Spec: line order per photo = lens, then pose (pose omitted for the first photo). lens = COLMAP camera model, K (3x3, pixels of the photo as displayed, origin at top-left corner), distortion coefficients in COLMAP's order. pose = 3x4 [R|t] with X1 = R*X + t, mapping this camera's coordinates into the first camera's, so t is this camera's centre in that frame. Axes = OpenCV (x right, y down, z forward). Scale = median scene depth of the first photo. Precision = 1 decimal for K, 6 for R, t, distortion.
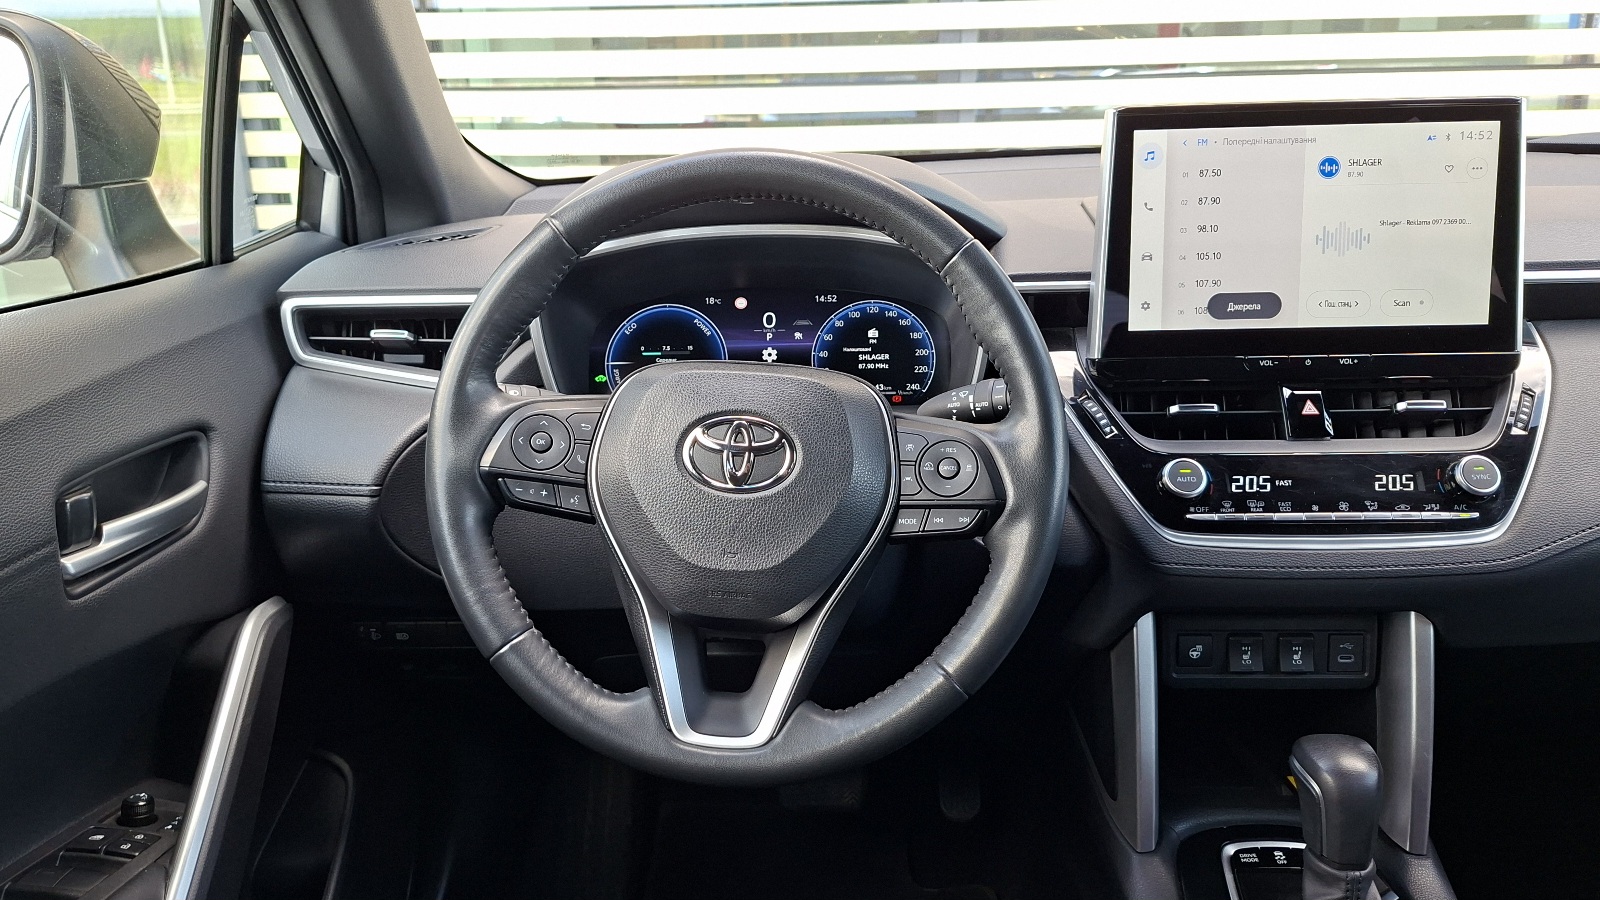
lens RADIAL K [[1238.2, 0, 788.6], [0, 1238.2, 435.6], [0, 0, 1]] dist [0.088153, -0.127253]
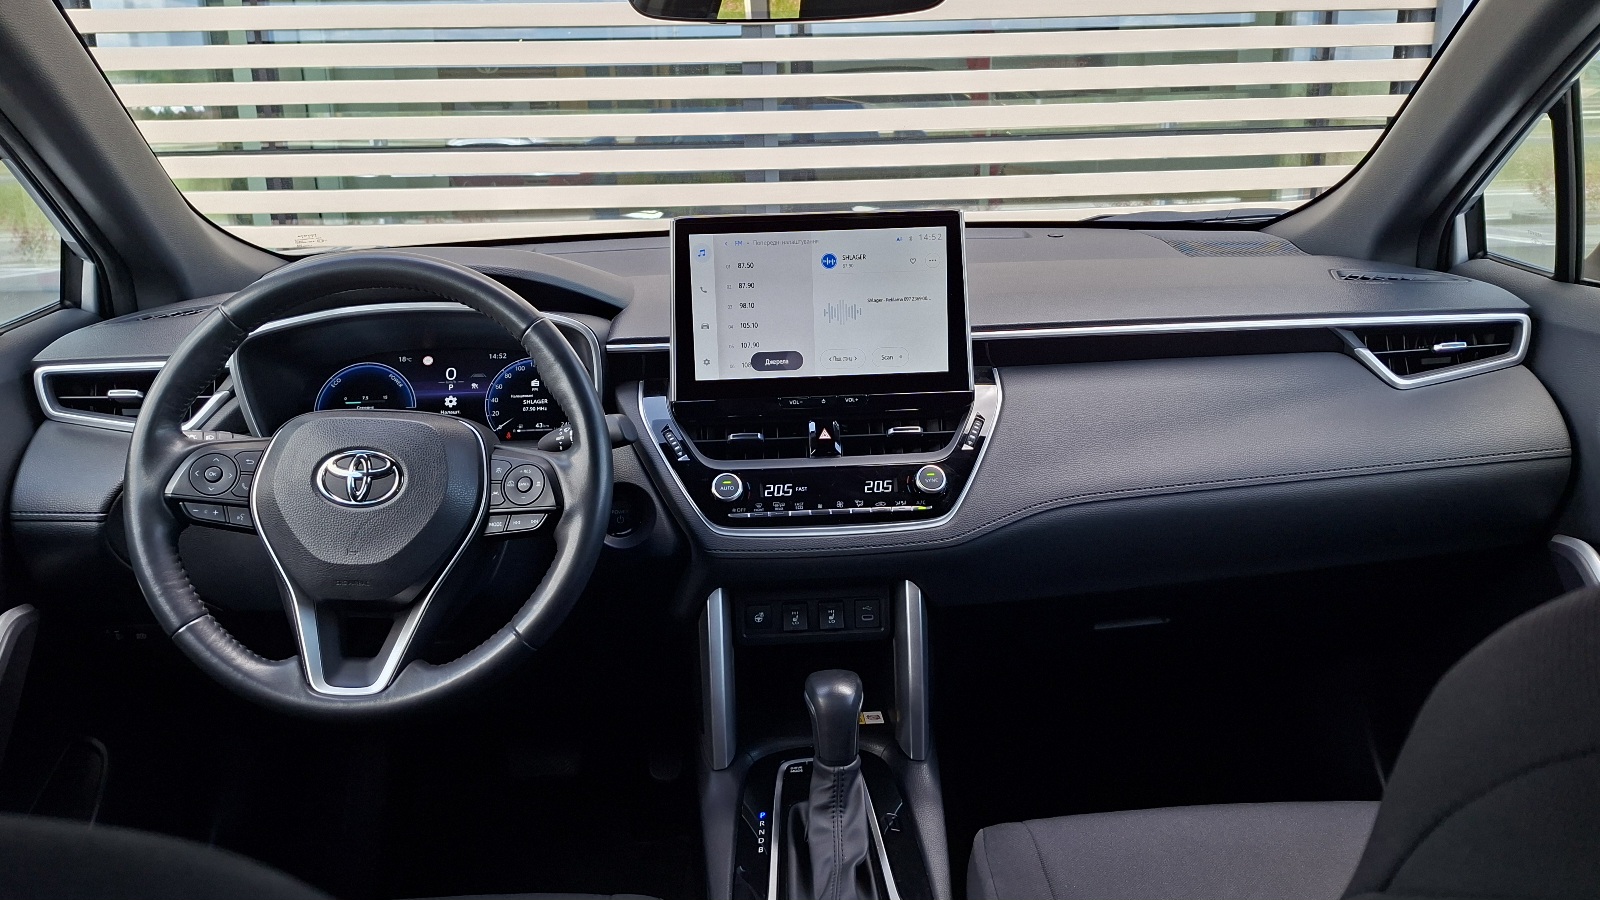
lens RADIAL K [[1238.2, 0, 829.0], [0, 1238.2, 424.4], [0, 0, 1]] dist [0.088153, -0.127253]
pose [[0.995231, -0.023278, 0.094732, 0.291334], [0.026541, 0.999092, -0.033322, 0.012641], [-0.093870, 0.035678, 0.994945, -0.353295]]
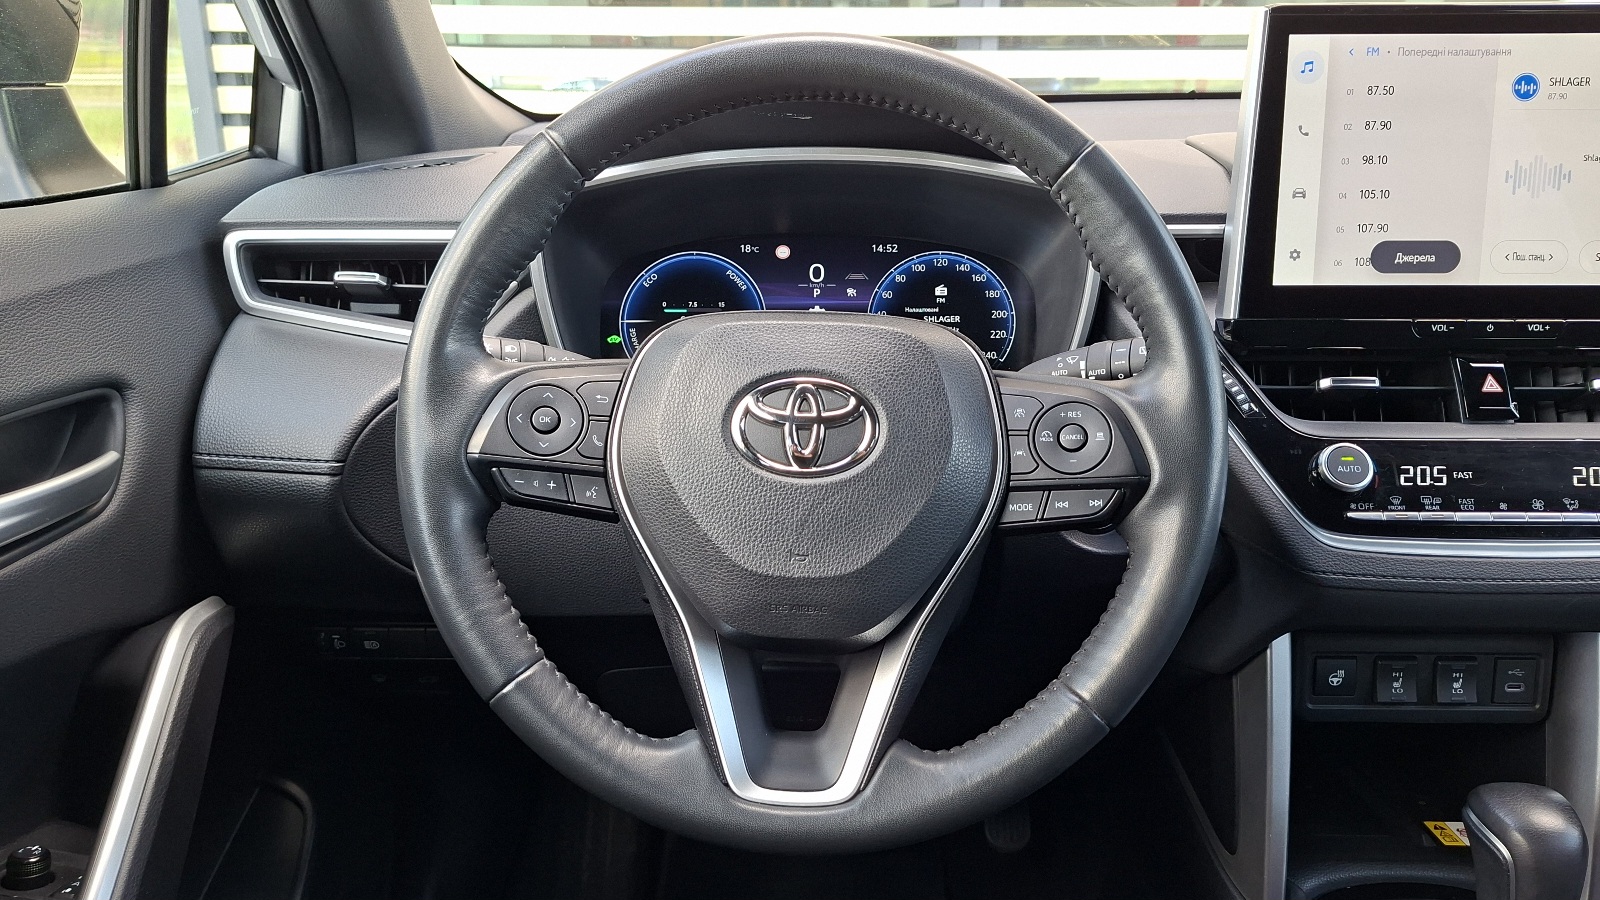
lens RADIAL K [[1238.2, 0, 802.0], [0, 1238.2, 455.7], [0, 0, 1]] dist [0.088153, -0.127253]
pose [[0.999589, 0.015557, 0.024096, -0.052084], [-0.016100, 0.999617, 0.022515, 0.013588], [-0.023736, -0.022894, 0.999456, 0.190550]]
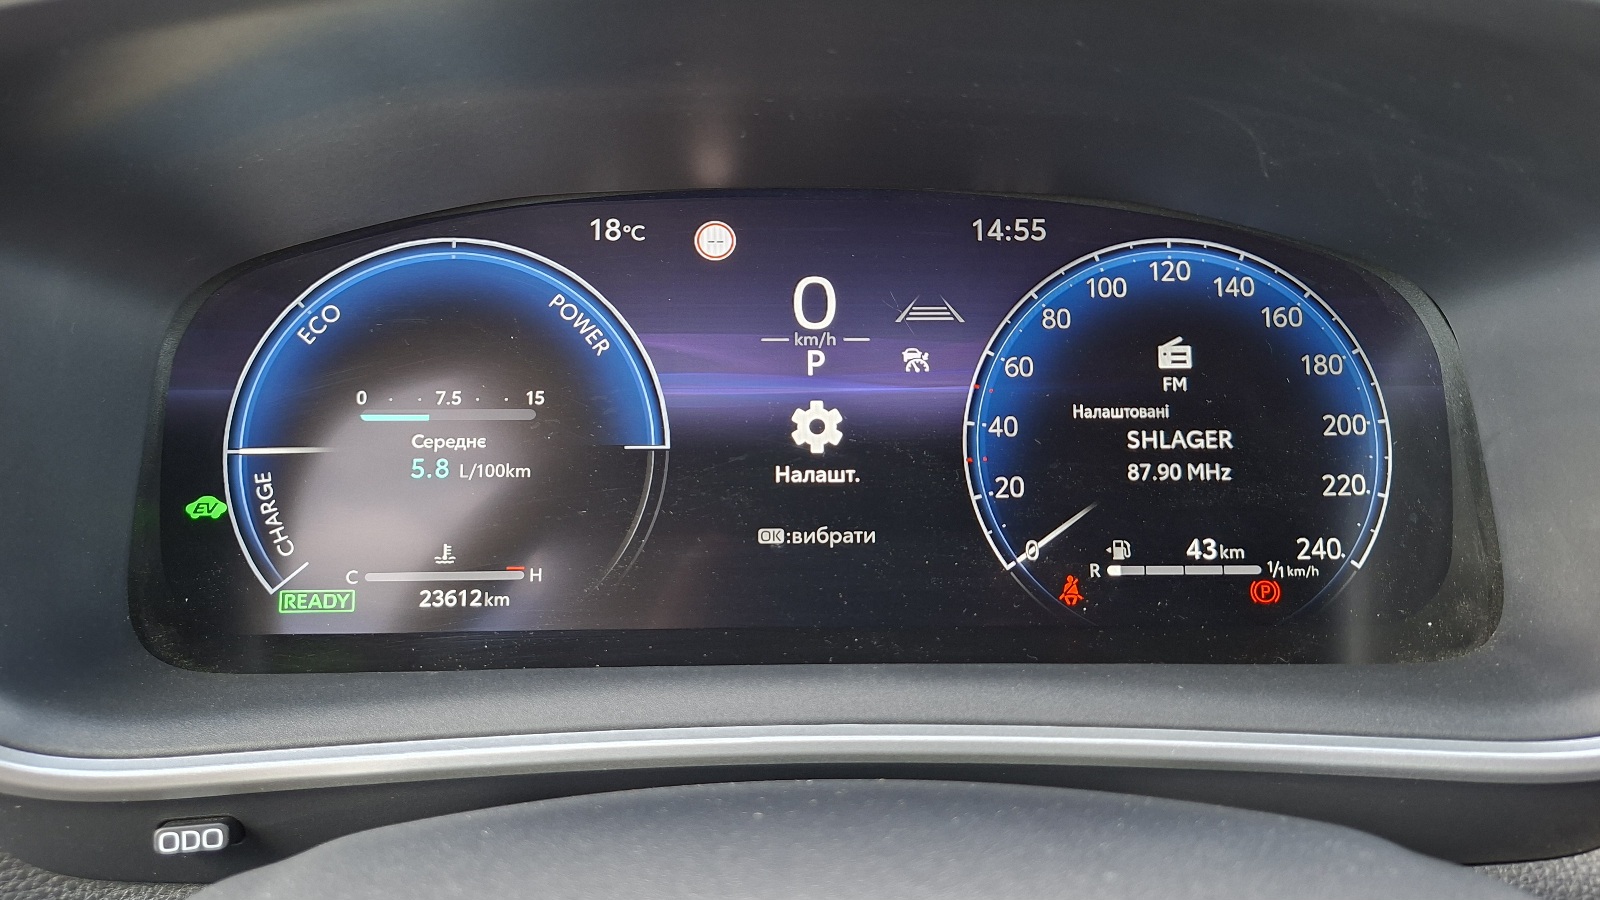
lens RADIAL K [[1238.2, 0, 786.1], [0, 1238.2, 452.6], [0, 0, 1]] dist [0.088153, -0.127253]
pose [[0.997145, 0.006201, 0.075262, -0.051895], [-0.013005, 0.995834, 0.090255, -0.100324], [-0.074388, -0.090976, 0.993071, 0.843969]]
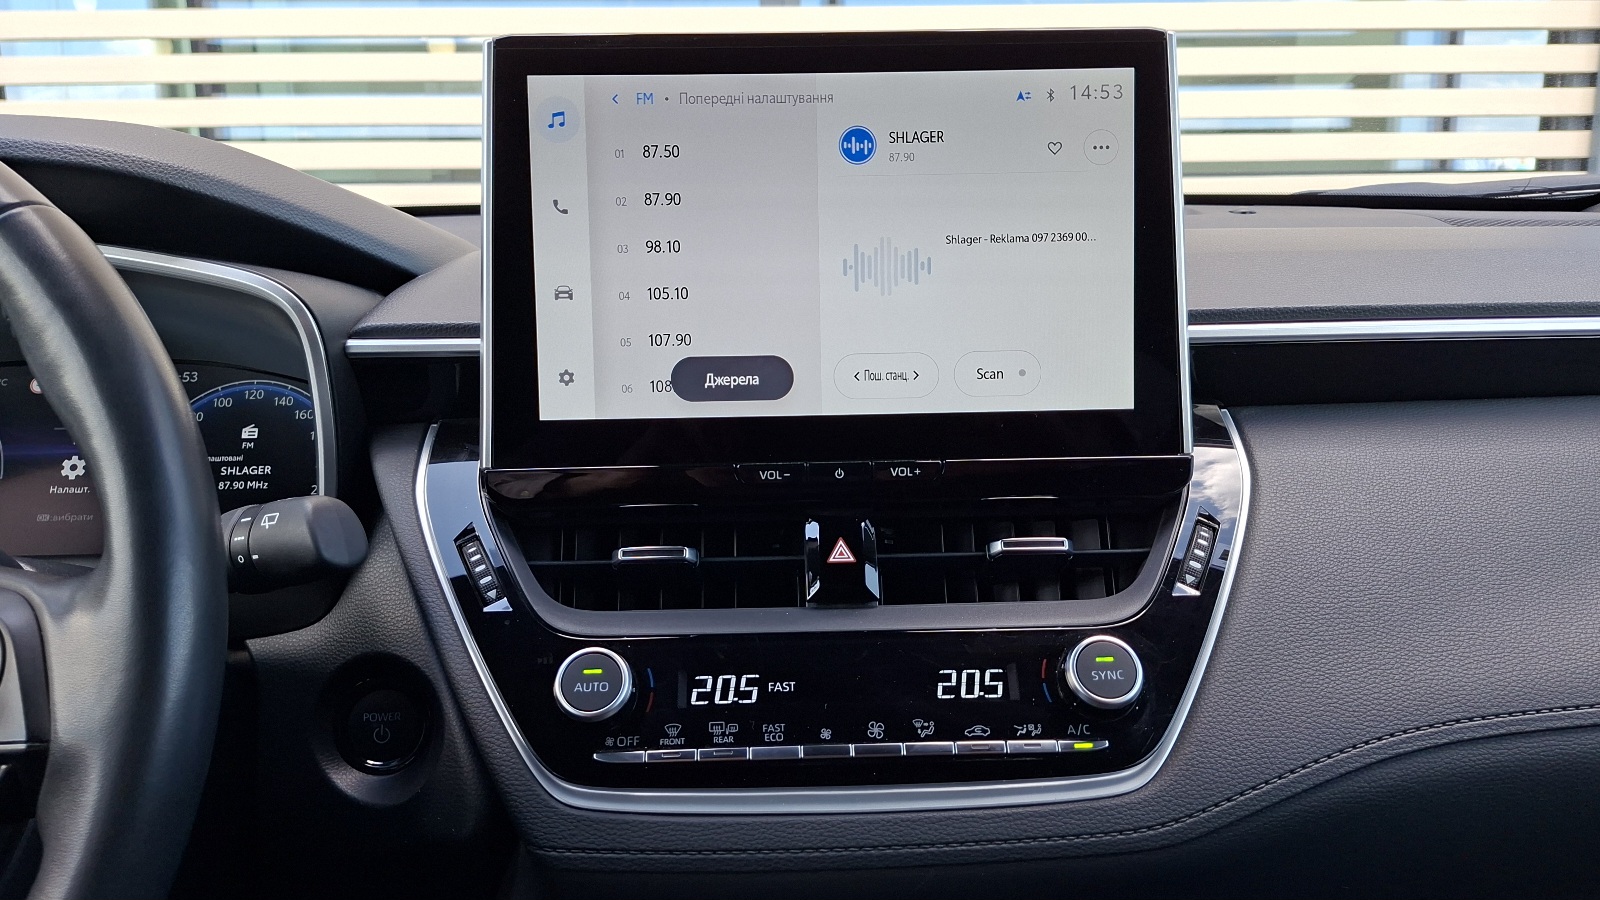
lens RADIAL K [[1238.2, 0, 814.6], [0, 1238.2, 450.5], [0, 0, 1]] dist [0.088153, -0.127253]
pose [[0.998066, -0.003866, 0.062047, 0.367419], [0.009311, 0.996103, -0.087707, -0.018688], [-0.061467, 0.088115, 0.994212, 0.424117]]
